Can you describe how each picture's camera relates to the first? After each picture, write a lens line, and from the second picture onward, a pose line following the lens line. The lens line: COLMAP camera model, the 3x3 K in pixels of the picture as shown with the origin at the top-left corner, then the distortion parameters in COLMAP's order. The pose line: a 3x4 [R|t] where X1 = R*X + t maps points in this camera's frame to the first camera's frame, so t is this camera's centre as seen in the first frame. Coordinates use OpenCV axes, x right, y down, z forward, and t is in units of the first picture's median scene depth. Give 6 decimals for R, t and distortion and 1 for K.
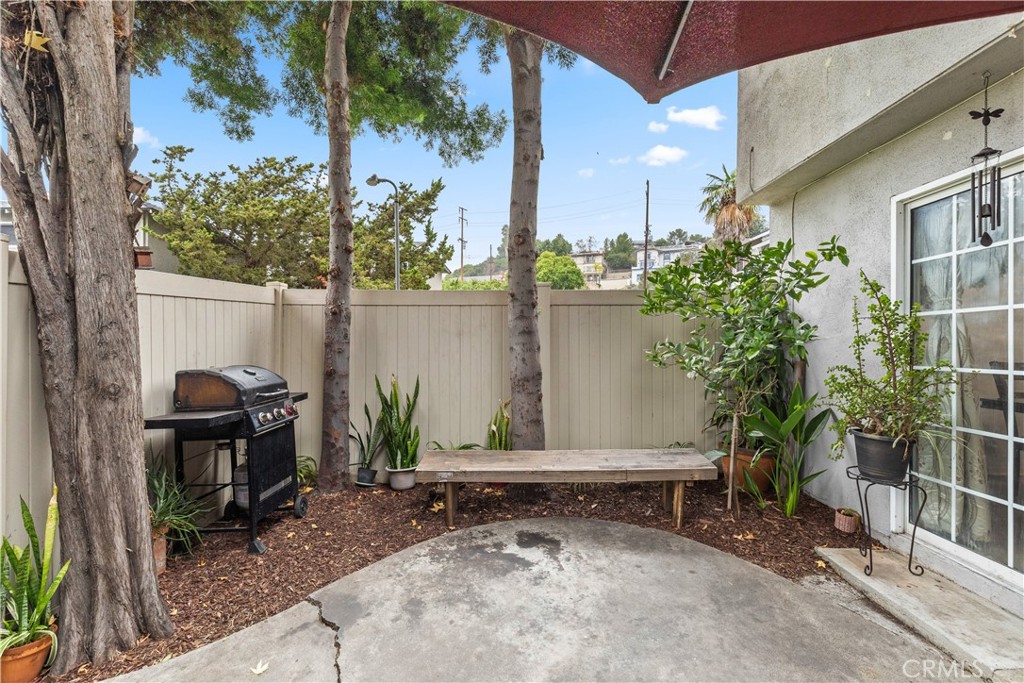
lens RADIAL K [[474.5, 0, 510.4], [0, 474.5, 344.2], [0, 0, 1]] dist [-0.000341, 0.000001]
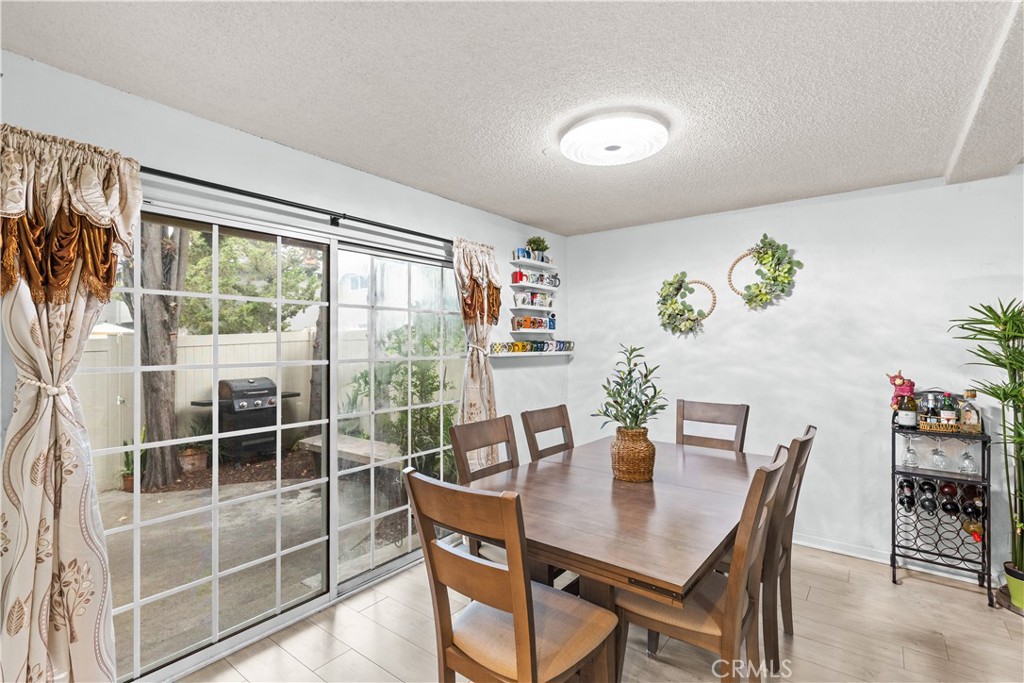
lens RADIAL K [[474.5, 0, 512.7], [0, 474.5, 340.0], [0, 0, 1]] dist [-0.000341, 0.000001]
pose [[0.802865, -0.003215, -0.596152, 2.262426], [-0.001771, 0.999968, -0.007779, -0.151451], [0.596158, 0.007301, 0.802834, 0.064945]]
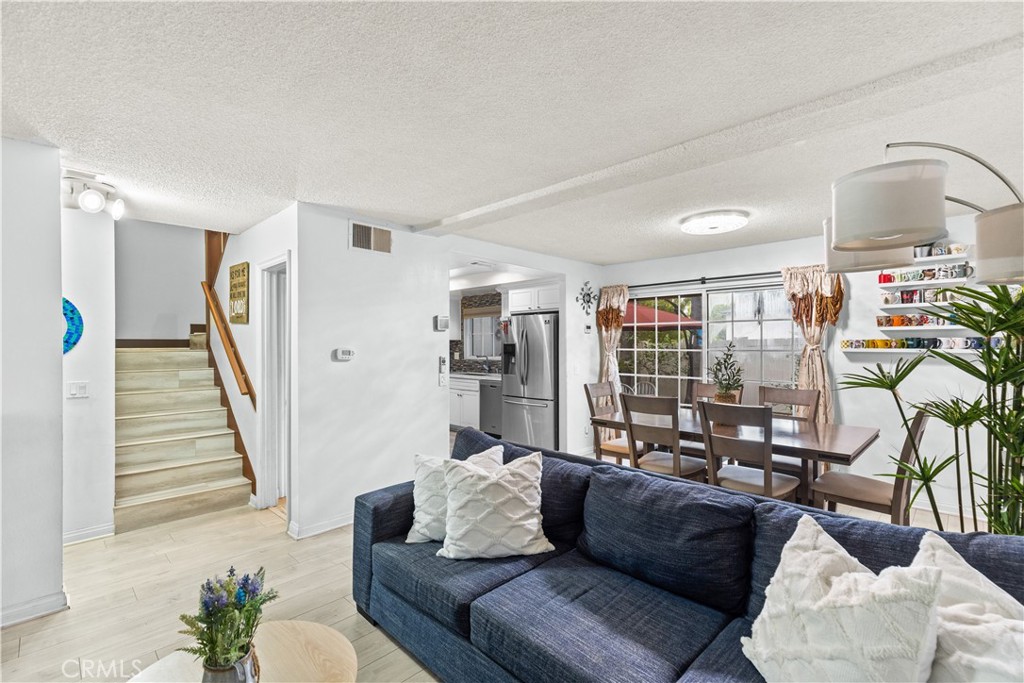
lens RADIAL K [[474.5, 0, 512.0], [0, 474.5, 341.0], [0, 0, 1]] dist [-0.000341, 0.000001]
pose [[-0.694691, -0.001636, -0.719307, 6.655621], [-0.002351, 0.999997, -0.000003, -0.138302], [0.719305, 0.001689, -0.694692, 5.349877]]
